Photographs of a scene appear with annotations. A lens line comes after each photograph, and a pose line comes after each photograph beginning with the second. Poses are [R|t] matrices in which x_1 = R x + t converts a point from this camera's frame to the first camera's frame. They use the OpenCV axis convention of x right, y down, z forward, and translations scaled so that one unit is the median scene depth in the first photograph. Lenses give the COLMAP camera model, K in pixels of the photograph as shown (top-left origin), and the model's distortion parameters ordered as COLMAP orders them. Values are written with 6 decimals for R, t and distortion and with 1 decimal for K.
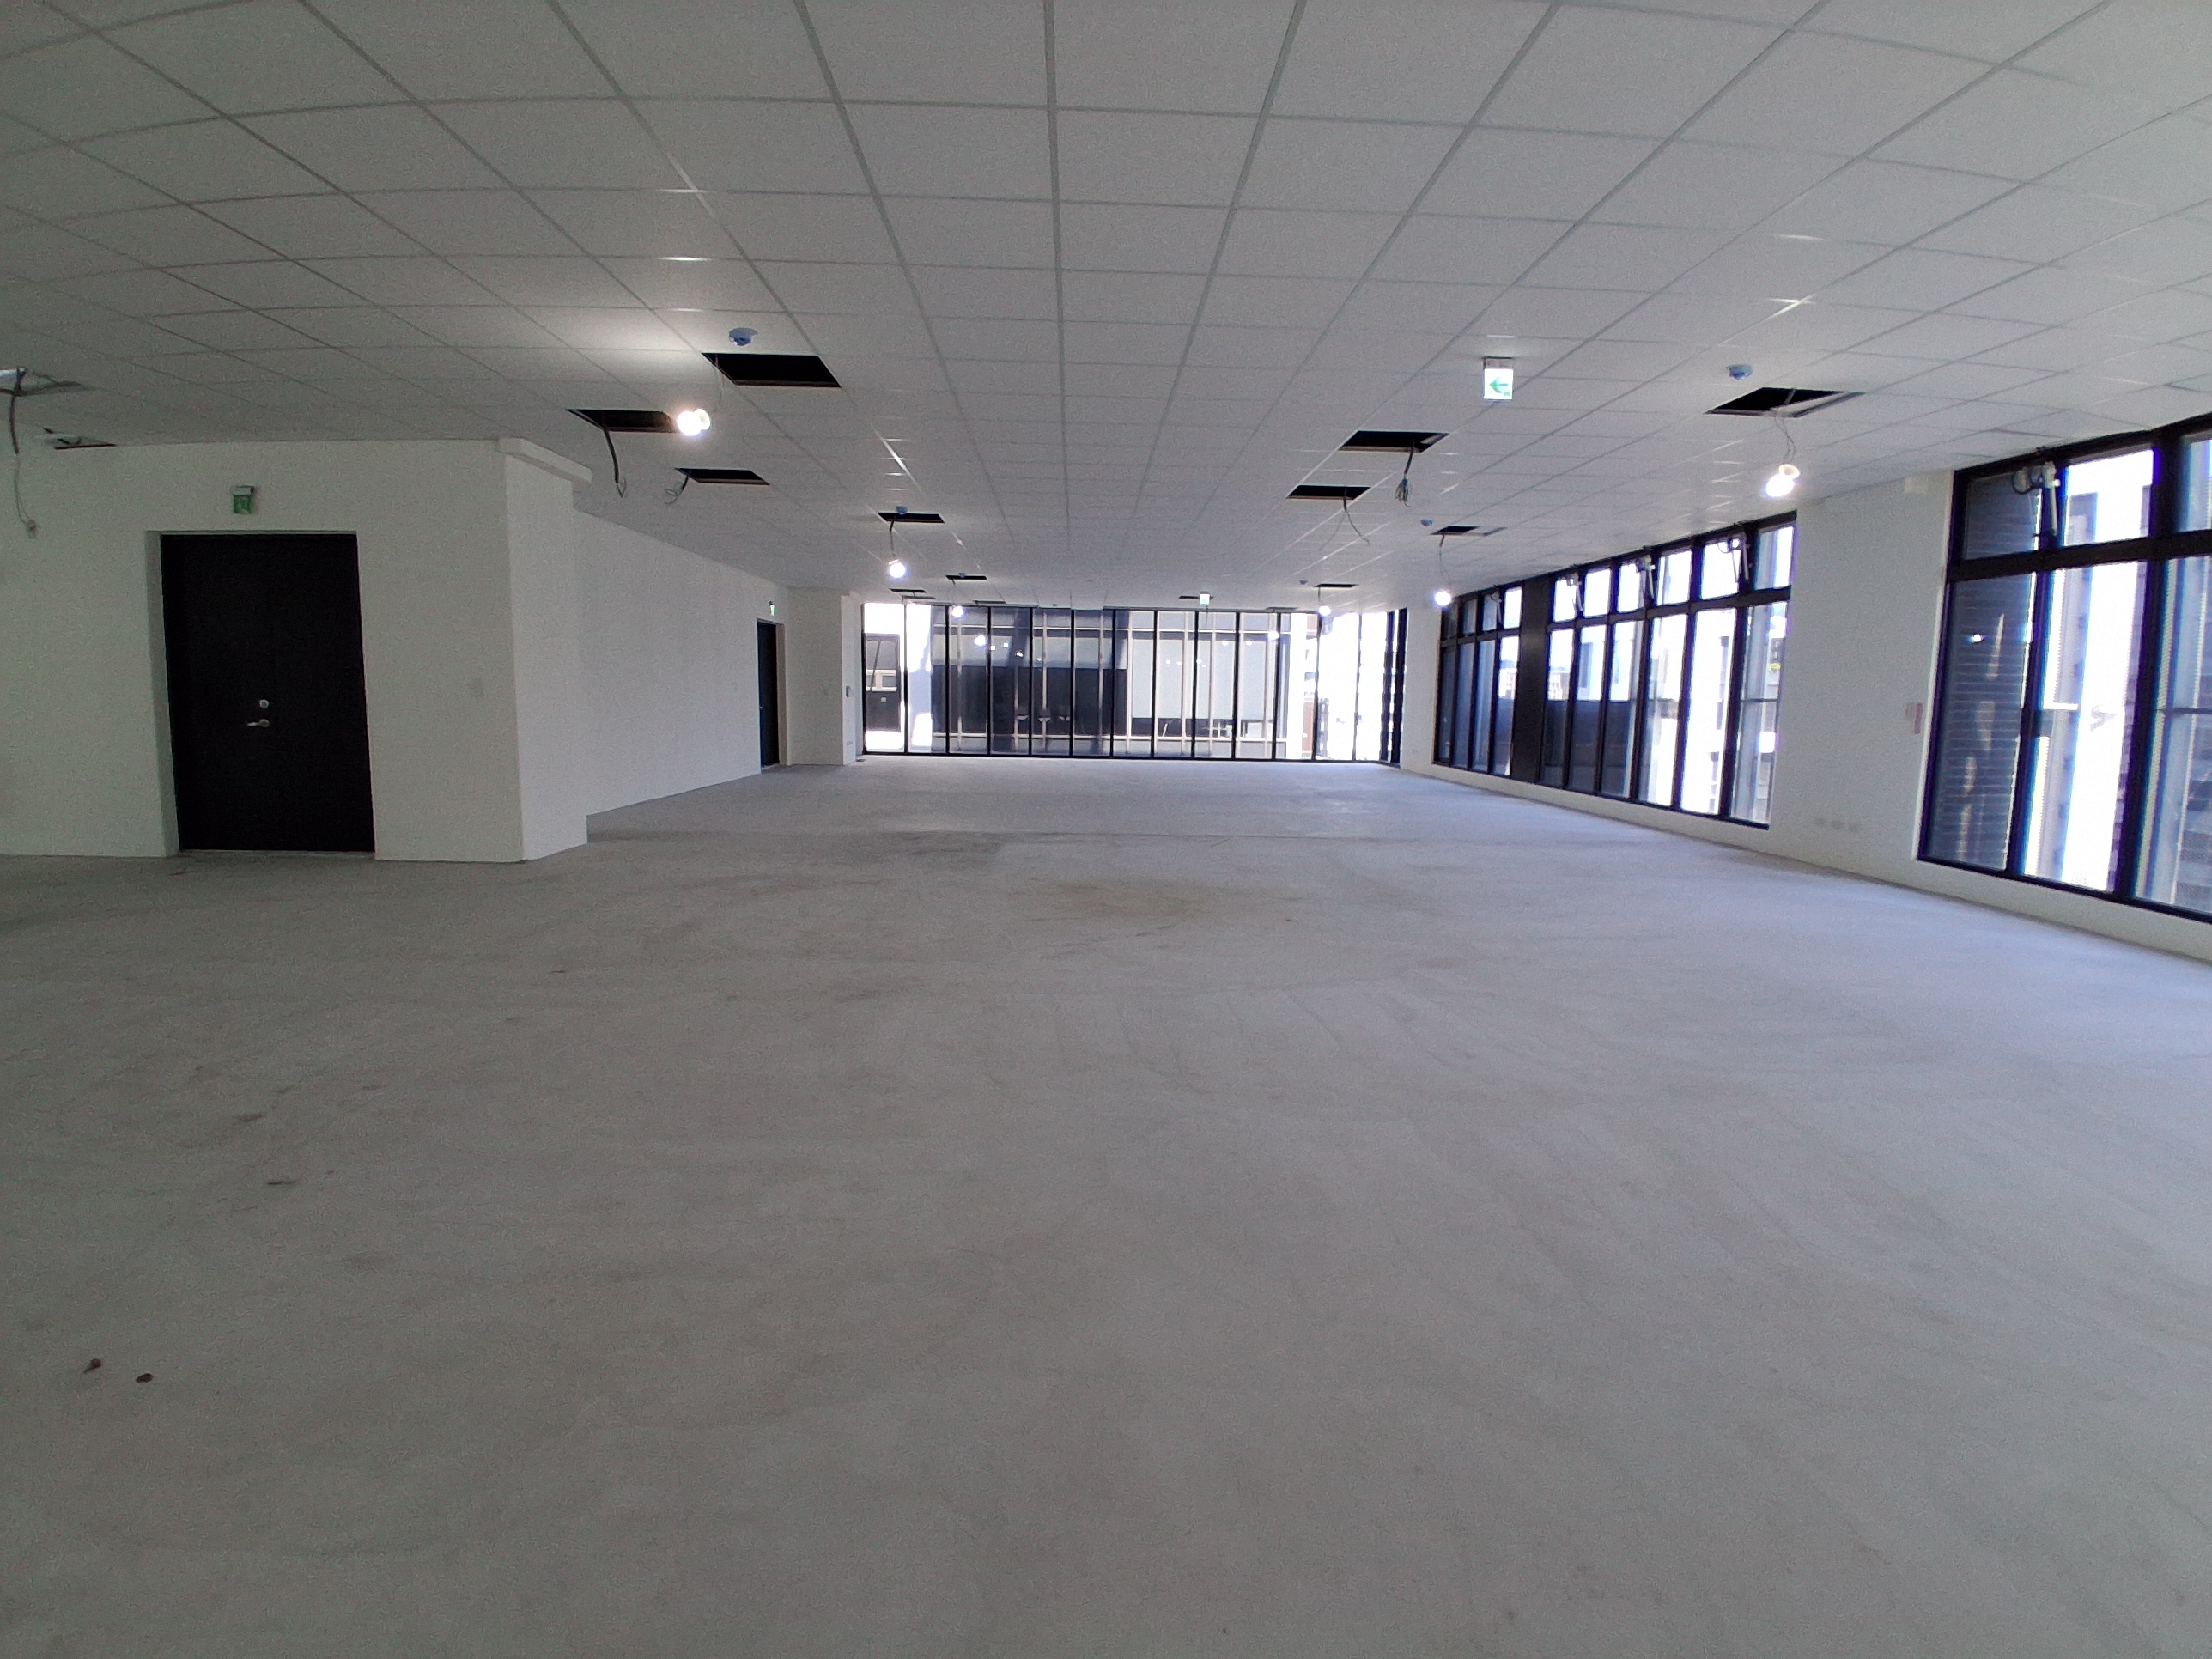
lens RADIAL K [[1088.4, 0, 1136.5], [0, 1088.4, 836.4], [0, 0, 1]] dist [0.010010, -0.041563]
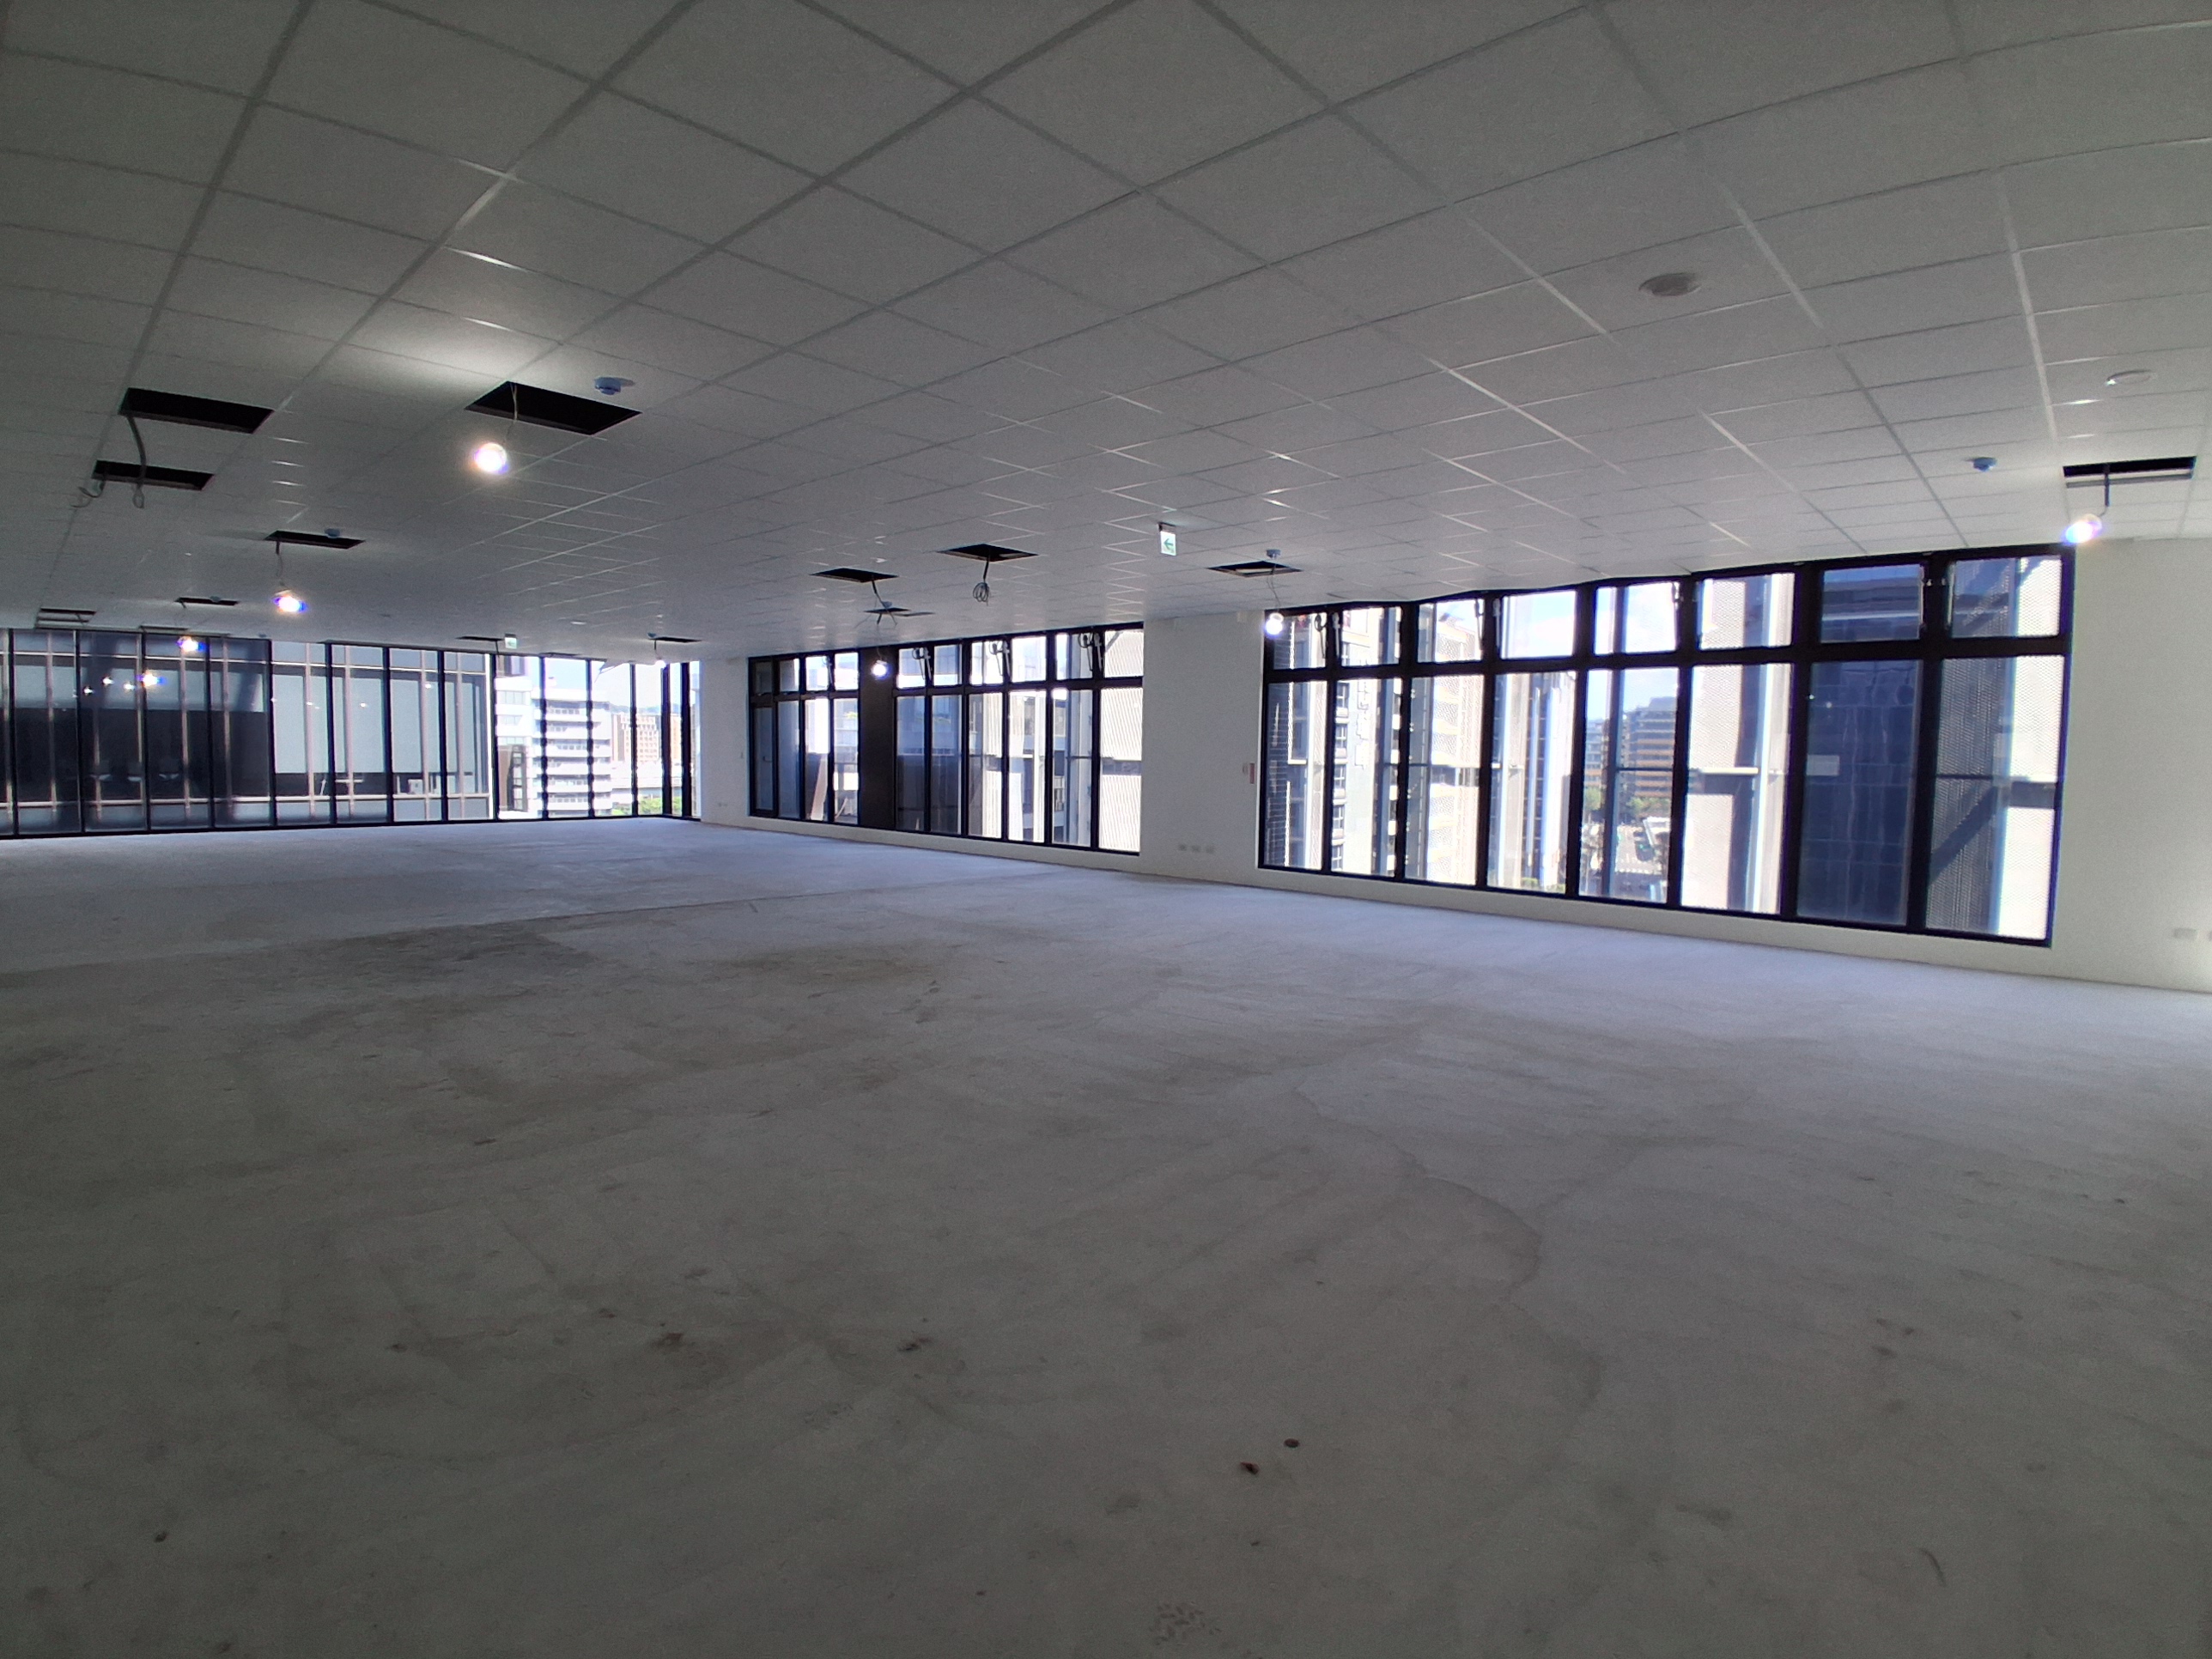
lens RADIAL K [[1088.4, 0, 1136.5], [0, 1088.4, 836.4], [0, 0, 1]] dist [0.010010, -0.041563]
pose [[0.701470, -0.060832, 0.710099, -0.114780], [0.087825, 0.996135, -0.001423, -0.008451], [-0.707267, 0.063363, 0.704101, 0.014685]]
